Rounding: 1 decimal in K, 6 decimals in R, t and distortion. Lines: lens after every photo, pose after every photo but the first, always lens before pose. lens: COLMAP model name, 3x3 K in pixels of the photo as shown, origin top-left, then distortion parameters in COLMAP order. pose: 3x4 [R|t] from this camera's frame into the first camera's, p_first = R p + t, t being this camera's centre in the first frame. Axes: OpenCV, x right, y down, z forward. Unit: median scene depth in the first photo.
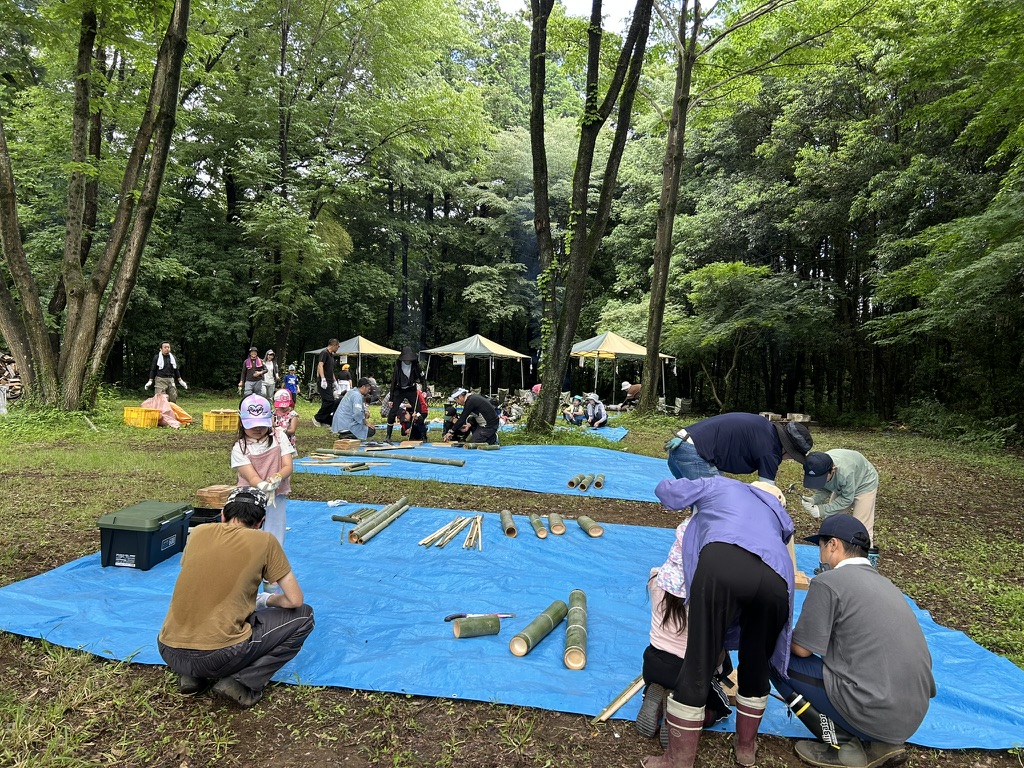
lens RADIAL K [[790.0, 0, 505.1], [0, 790.0, 383.2], [0, 0, 1]] dist [0.009783, 0.009111]
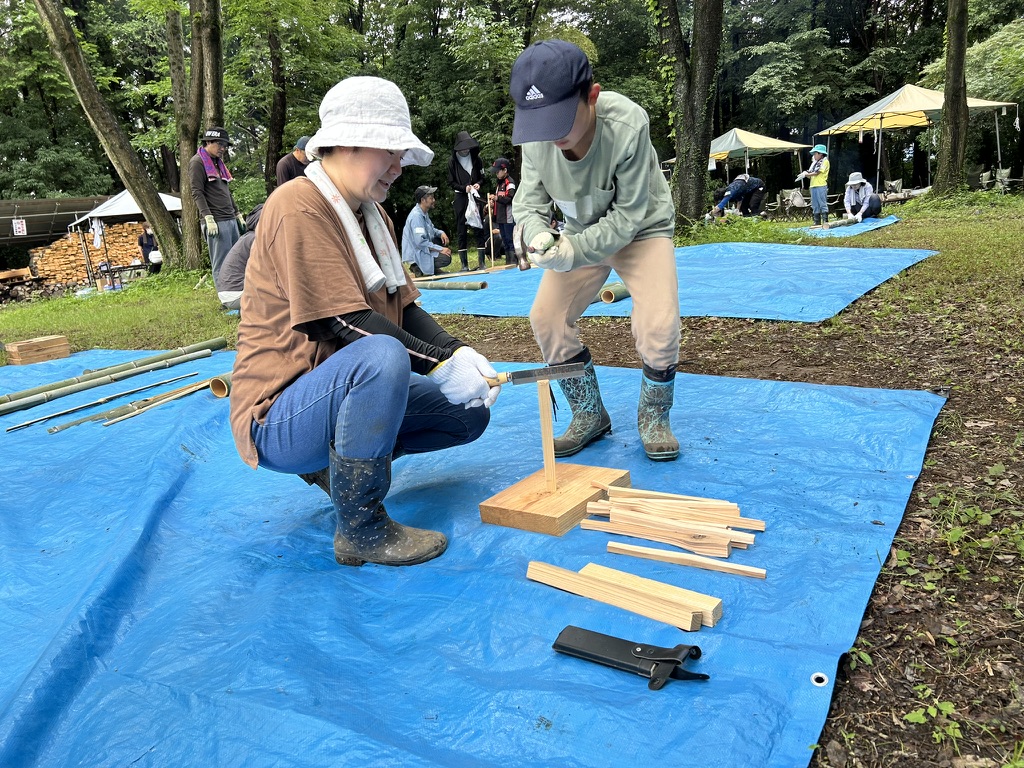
lens RADIAL K [[790.0, 0, 505.1], [0, 790.0, 383.2], [0, 0, 1]] dist [0.009783, 0.009111]
pose [[0.887304, -0.042094, -0.459261, 0.109219], [0.128707, 0.978861, 0.158949, 0.031487], [0.442862, -0.200146, 0.873965, 0.142834]]
